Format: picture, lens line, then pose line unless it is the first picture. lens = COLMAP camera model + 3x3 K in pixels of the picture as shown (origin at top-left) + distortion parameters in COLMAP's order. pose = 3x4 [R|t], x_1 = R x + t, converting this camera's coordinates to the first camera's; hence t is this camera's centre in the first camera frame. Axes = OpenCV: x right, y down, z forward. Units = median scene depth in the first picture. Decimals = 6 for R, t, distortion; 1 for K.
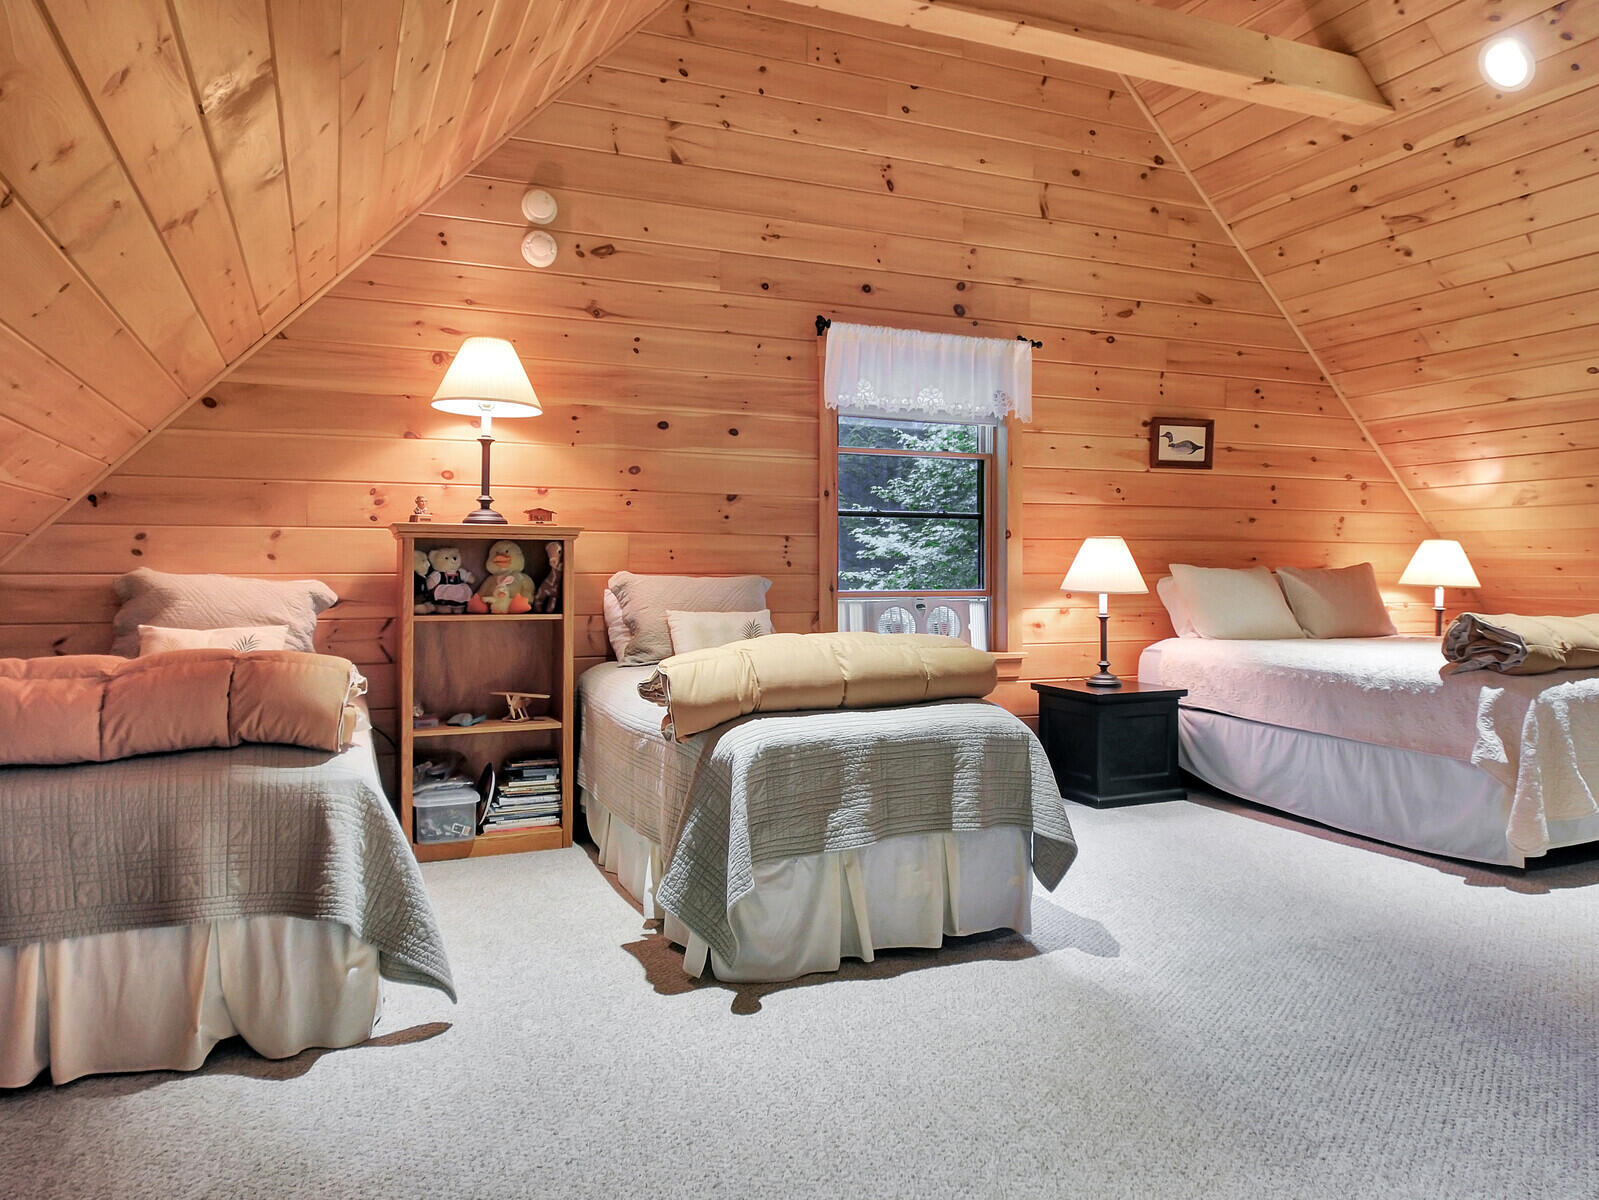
lens RADIAL K [[1086.0, 0, 795.6], [0, 1086.0, 589.6], [0, 0, 1]] dist [0.032035, -0.056212]
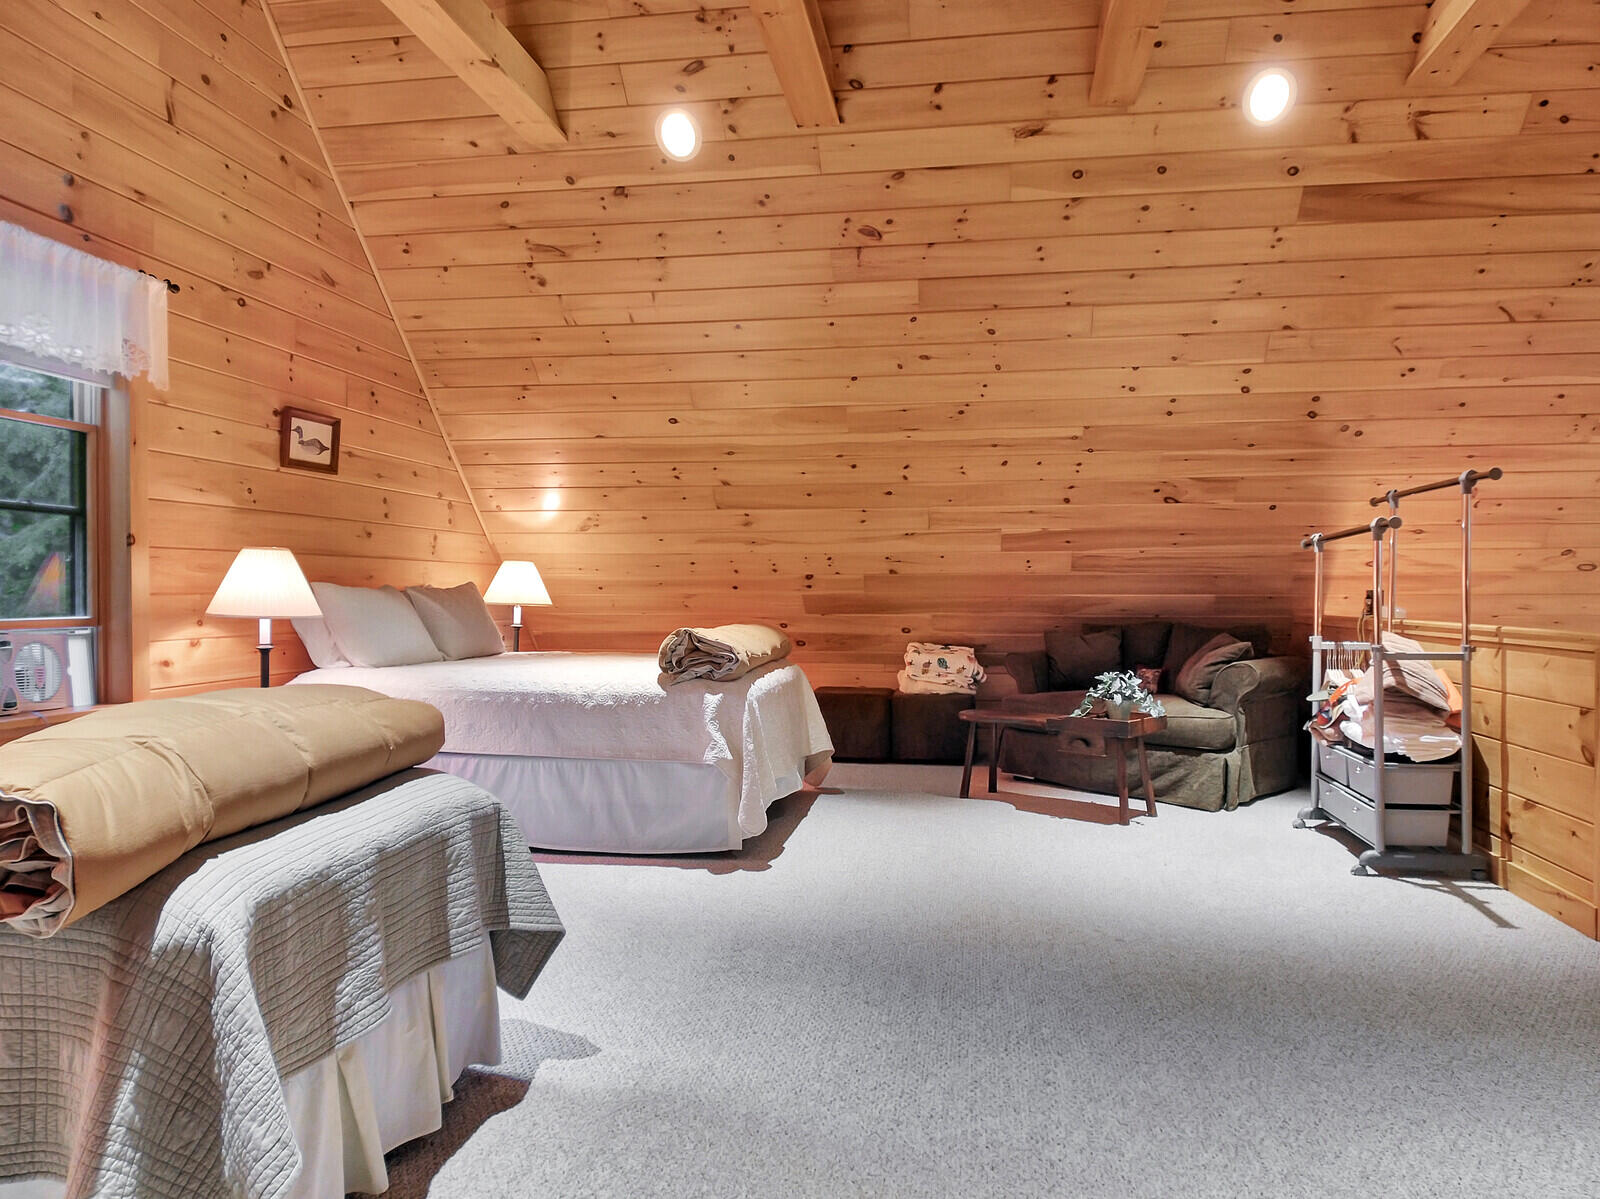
lens RADIAL K [[1086.7, 0, 809.4], [0, 1086.7, 610.2], [0, 0, 1]] dist [0.032035, -0.056212]
pose [[0.531075, -0.017800, 0.847138, -0.187569], [0.016420, 0.999808, 0.010714, -0.004956], [-0.847165, 0.008220, 0.531266, 0.238713]]
